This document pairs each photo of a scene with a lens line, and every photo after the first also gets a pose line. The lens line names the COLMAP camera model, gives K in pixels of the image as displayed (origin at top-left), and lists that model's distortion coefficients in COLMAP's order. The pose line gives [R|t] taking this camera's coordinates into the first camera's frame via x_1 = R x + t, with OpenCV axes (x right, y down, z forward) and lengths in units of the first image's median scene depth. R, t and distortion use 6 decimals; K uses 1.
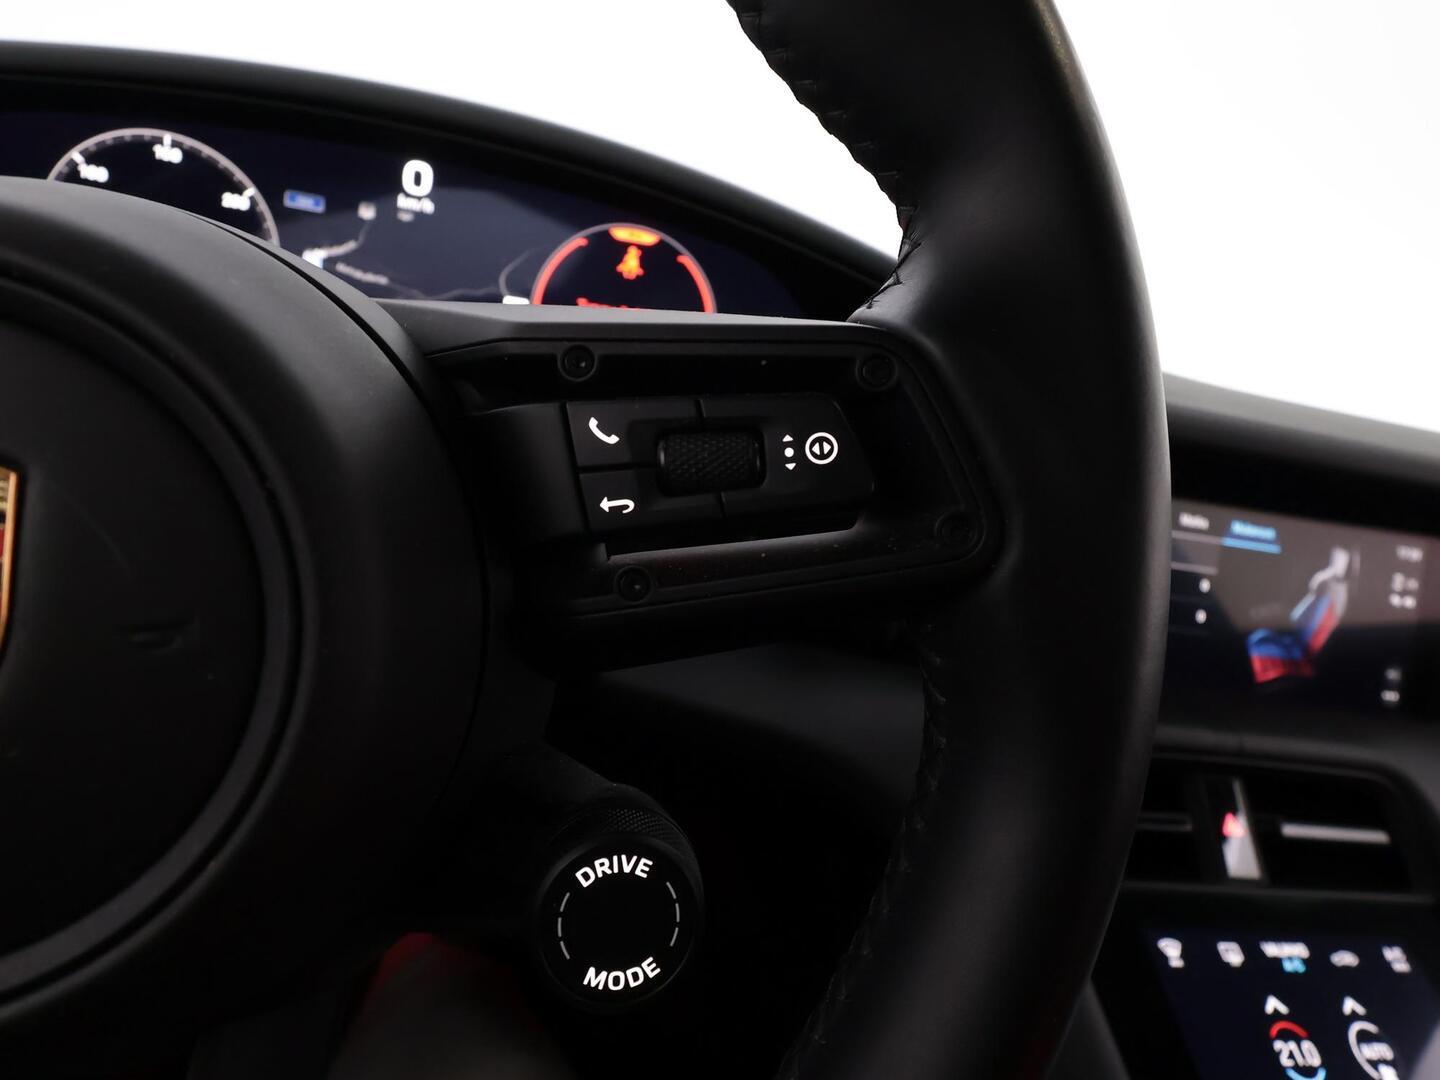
lens RADIAL K [[790.6, 0, 726.2], [0, 790.6, 539.0], [0, 0, 1]] dist [-0.003677, 0.000896]
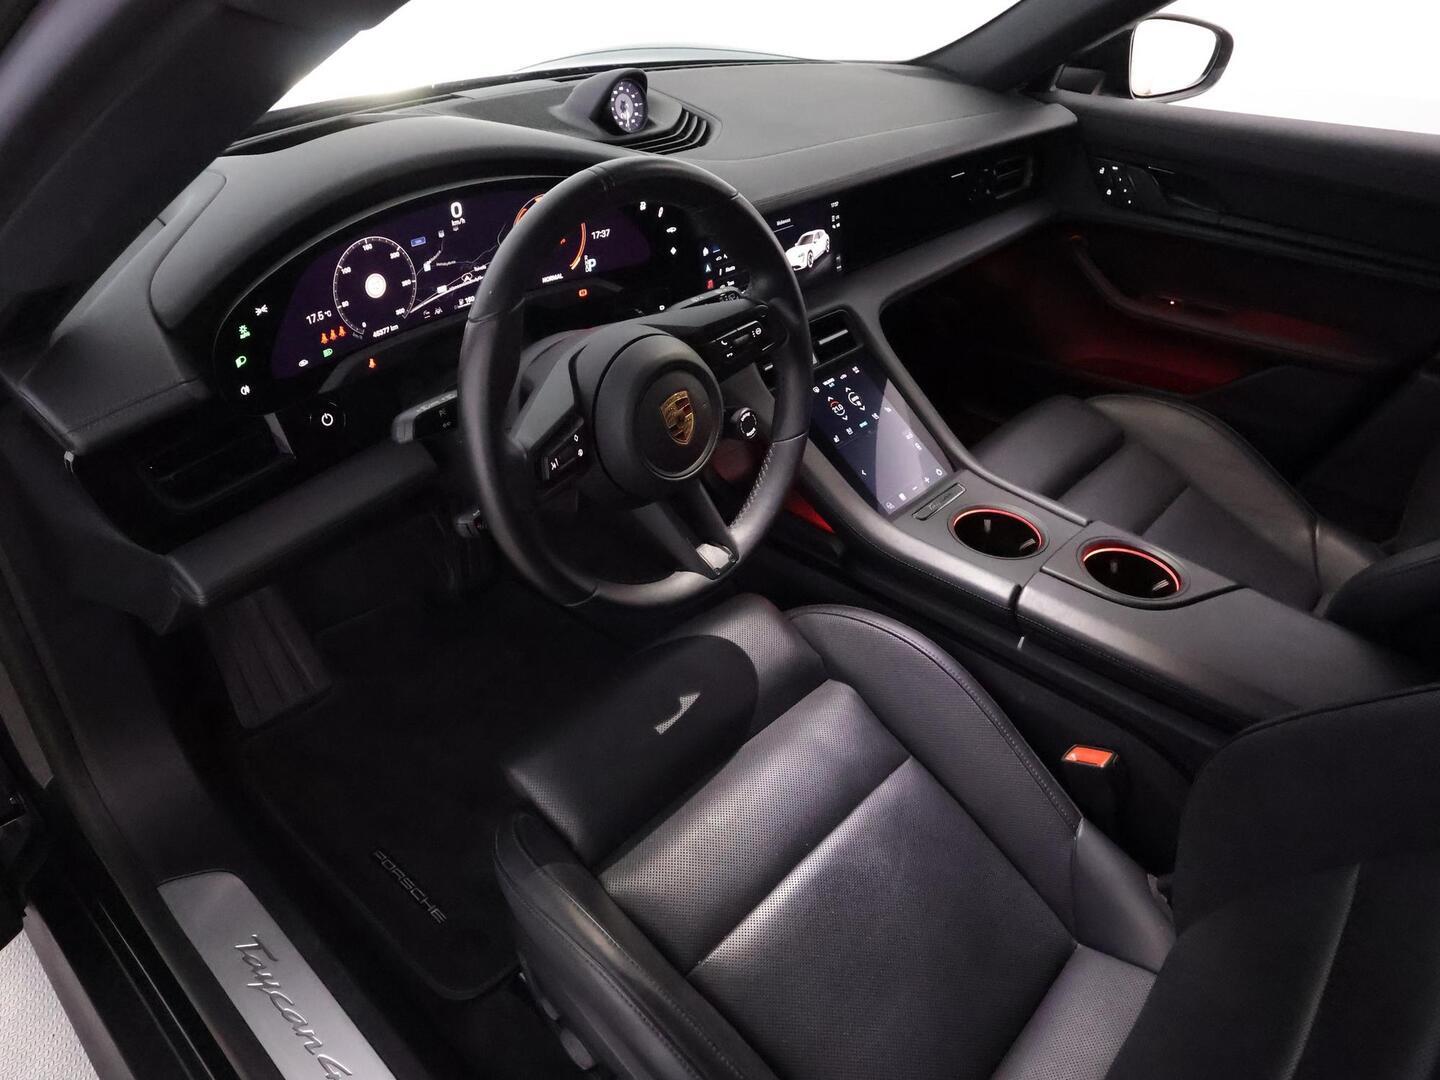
lens RADIAL K [[904.4, 0, 718.9], [0, 904.4, 540.0], [0, 0, 1]] dist [0.005792, 0.001151]
pose [[0.788704, -0.470343, 0.395883, -1.249039], [0.230952, 0.823467, 0.518231, -0.851347], [-0.569743, -0.317300, 0.758099, -1.543065]]
